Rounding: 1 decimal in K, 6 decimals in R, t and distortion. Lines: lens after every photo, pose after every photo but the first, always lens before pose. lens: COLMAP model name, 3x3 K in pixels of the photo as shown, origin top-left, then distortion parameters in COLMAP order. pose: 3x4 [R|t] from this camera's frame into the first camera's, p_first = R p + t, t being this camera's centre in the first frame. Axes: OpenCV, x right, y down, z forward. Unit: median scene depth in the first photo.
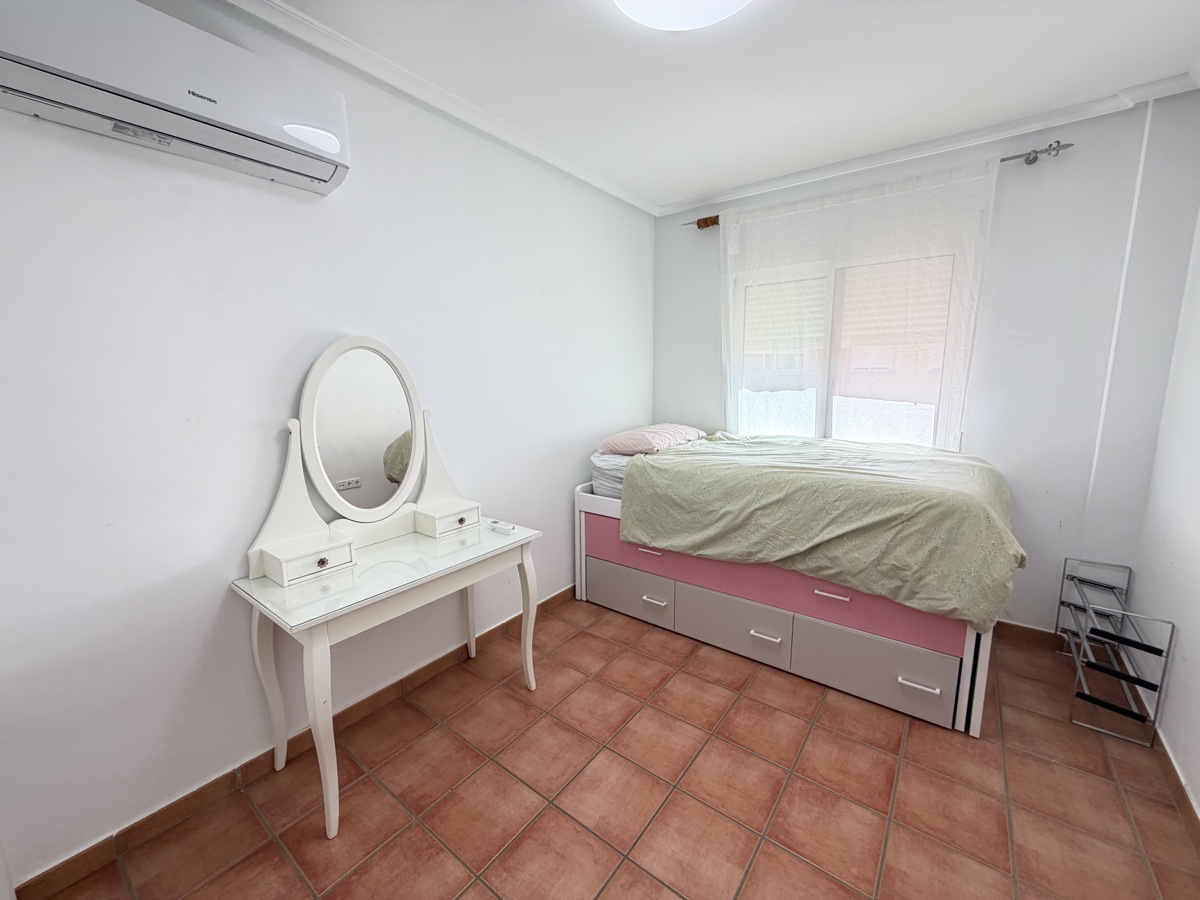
lens RADIAL K [[478.5, 0, 597.2], [0, 478.5, 448.5], [0, 0, 1]] dist [0.000697, -0.000479]
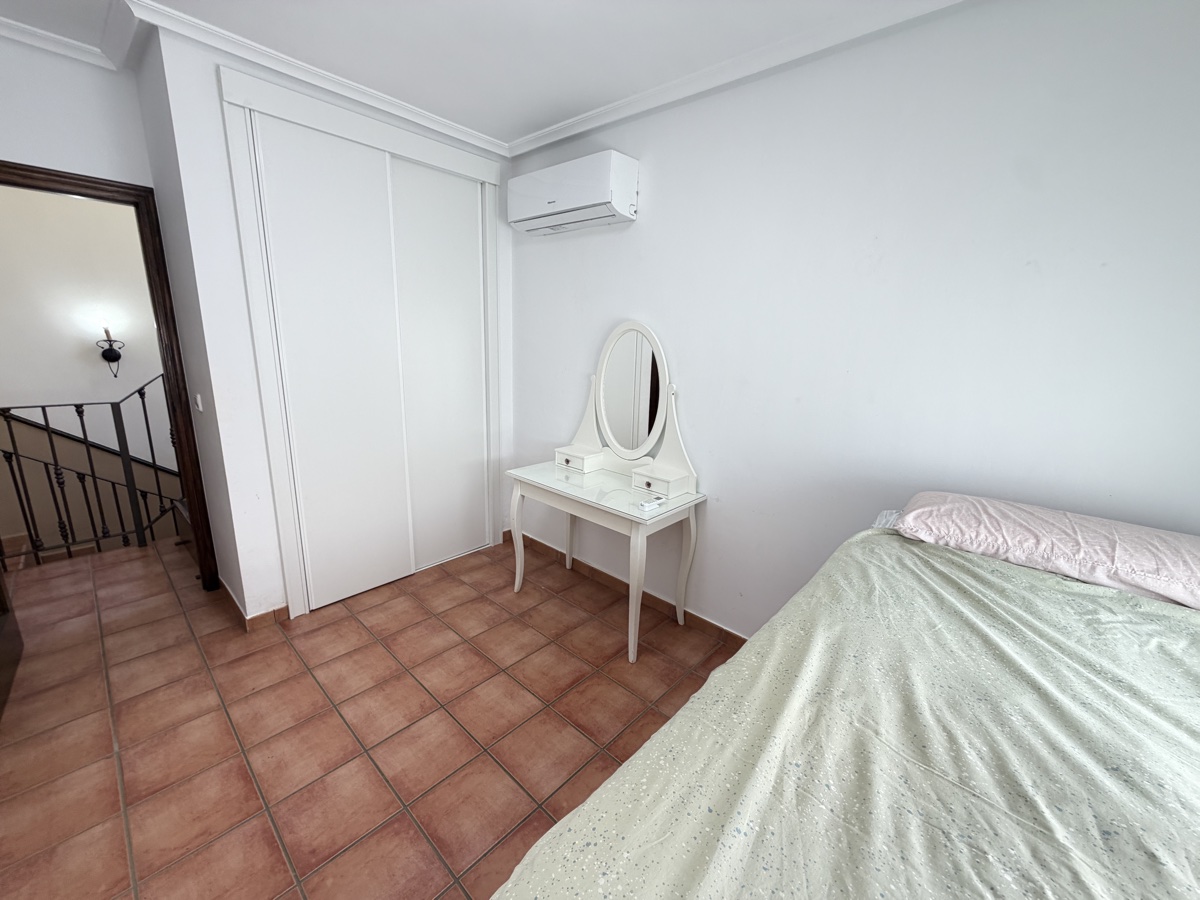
lens RADIAL K [[478.5, 0, 597.6], [0, 478.5, 449.4], [0, 0, 1]] dist [0.000697, -0.000479]
pose [[-0.092355, 0.237985, -0.966868, 0.987930], [-0.185046, 0.950001, 0.251508, -0.232905], [0.978381, 0.202143, -0.043699, 1.136209]]
